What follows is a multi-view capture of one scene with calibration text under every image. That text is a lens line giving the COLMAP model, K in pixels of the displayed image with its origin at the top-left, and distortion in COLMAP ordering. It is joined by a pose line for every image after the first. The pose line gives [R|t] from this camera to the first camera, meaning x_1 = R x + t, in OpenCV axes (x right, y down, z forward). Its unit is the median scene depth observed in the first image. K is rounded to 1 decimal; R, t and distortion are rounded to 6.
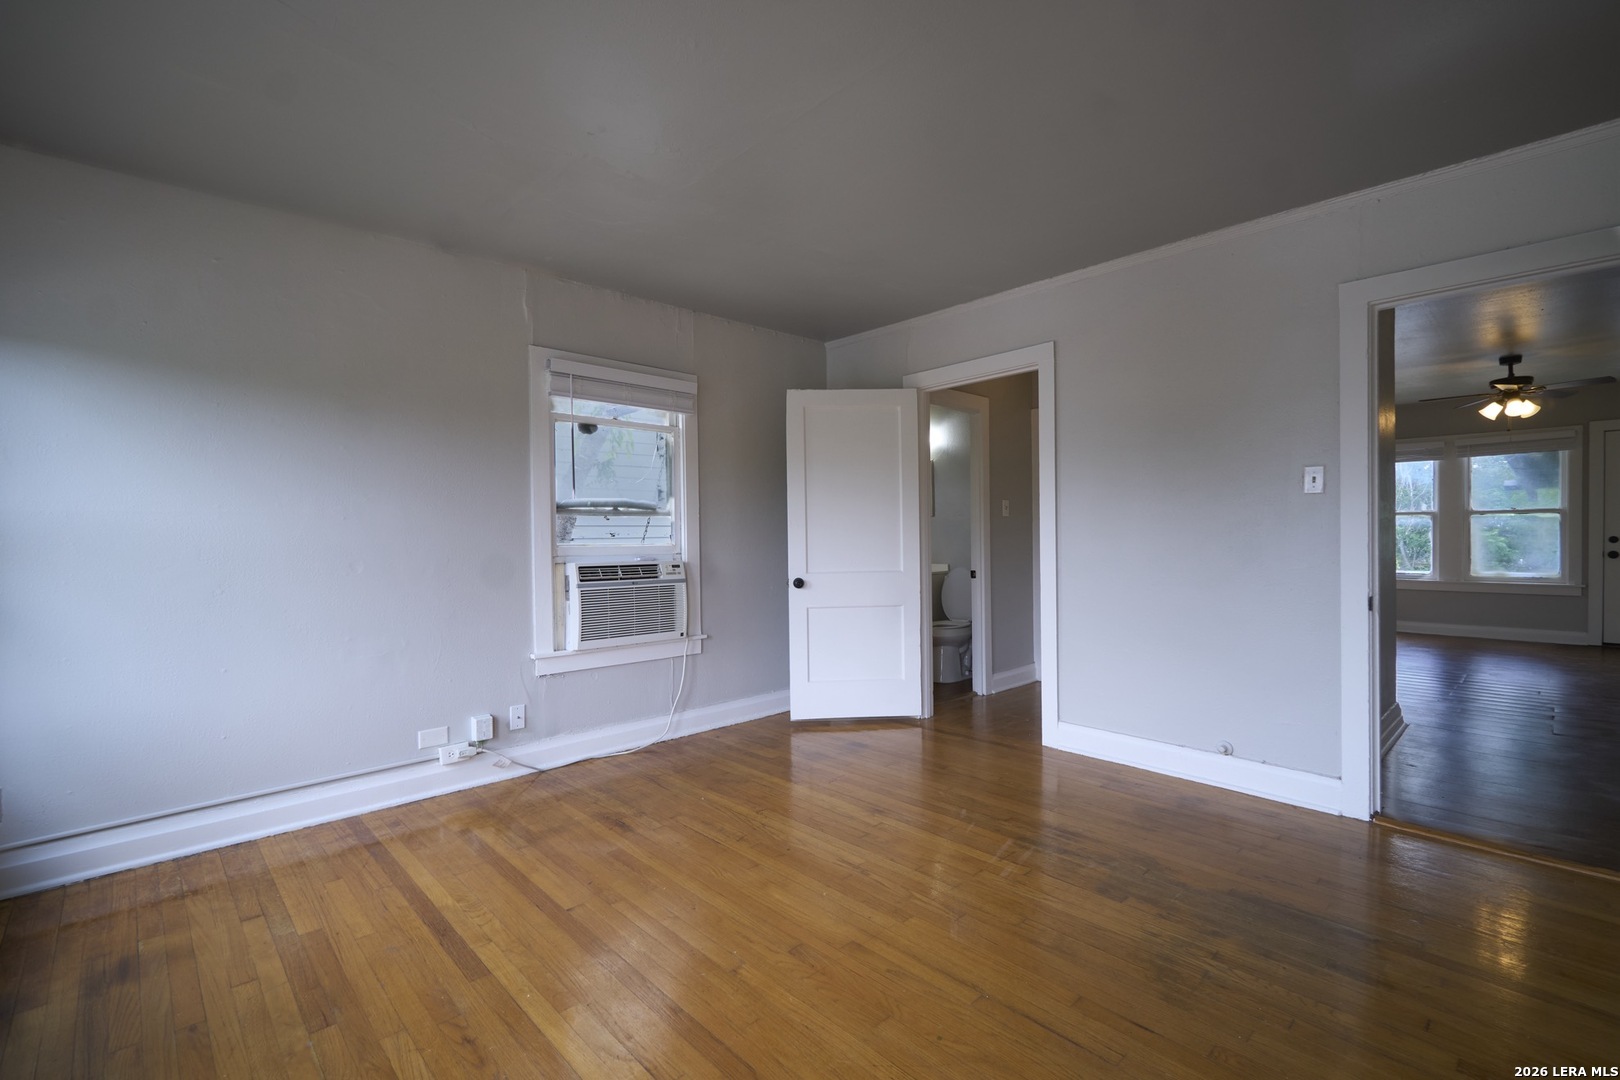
lens RADIAL K [[716.4, 0, 805.1], [0, 716.4, 537.1], [0, 0, 1]] dist [-0.000055, -0.000183]
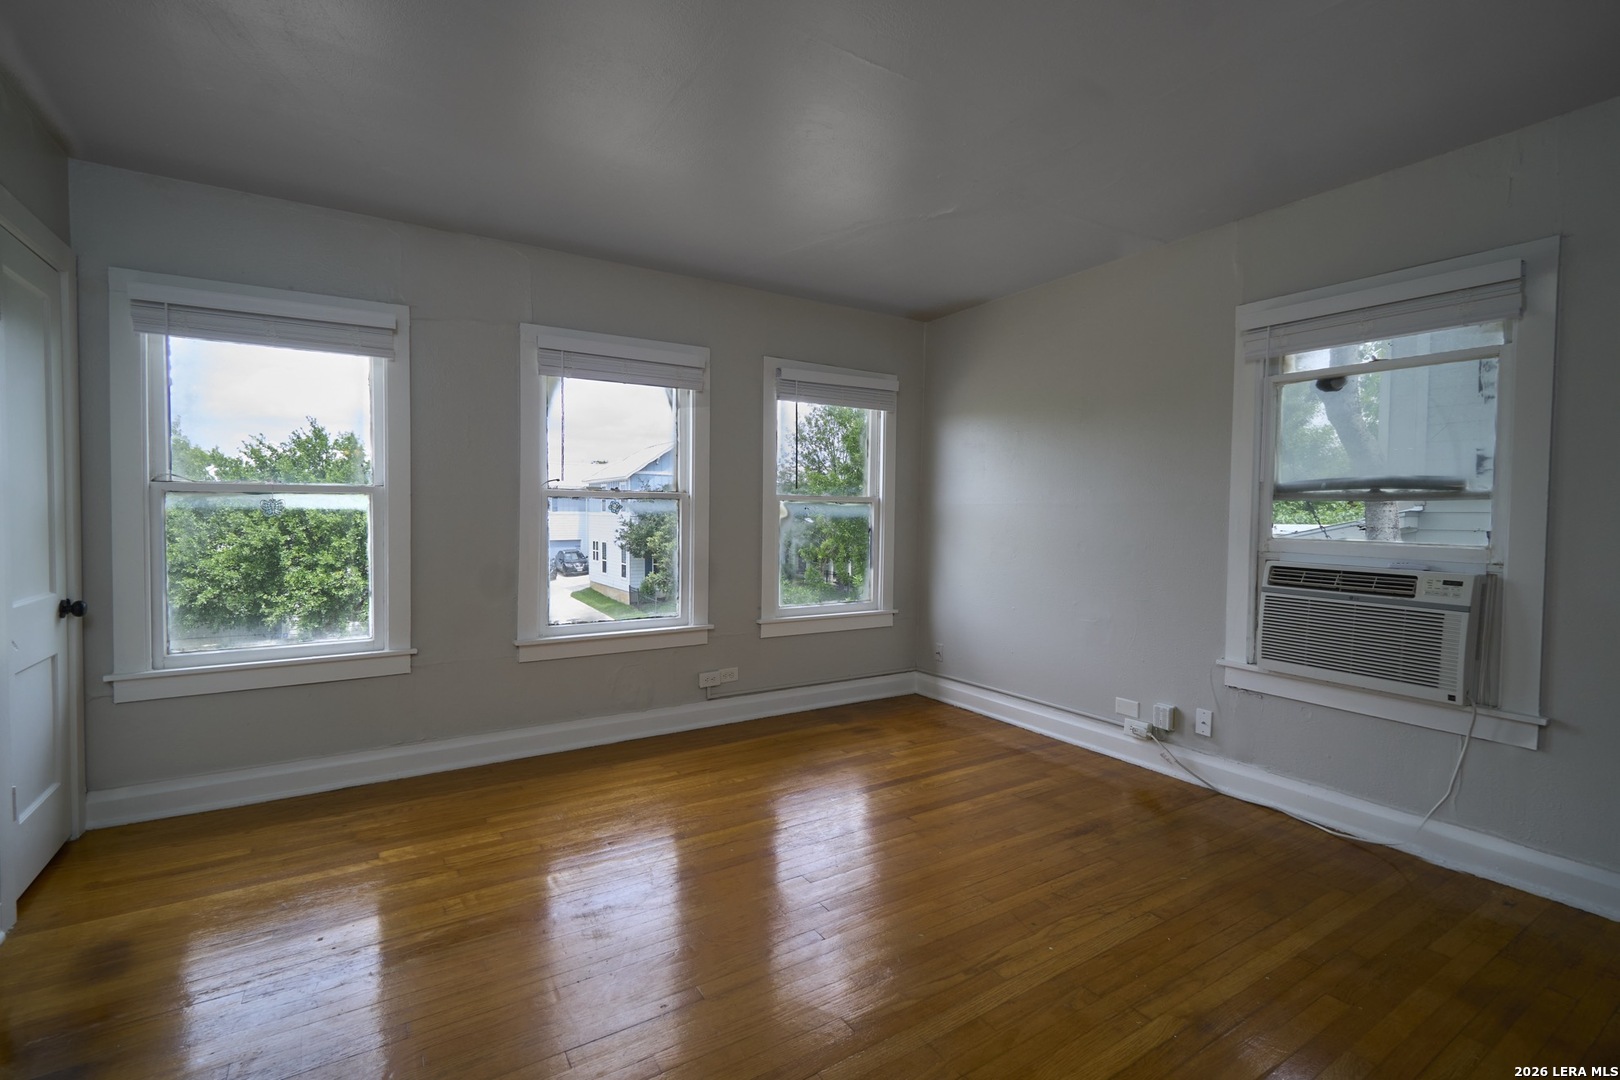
lens RADIAL K [[716.4, 0, 805.1], [0, 716.4, 537.1], [0, 0, 1]] dist [-0.000055, -0.000183]
pose [[-0.179969, 0.040789, -0.982826, 0.579060], [-0.021644, 0.998734, 0.045413, -0.015628], [0.983434, 0.029445, -0.178859, 0.651860]]
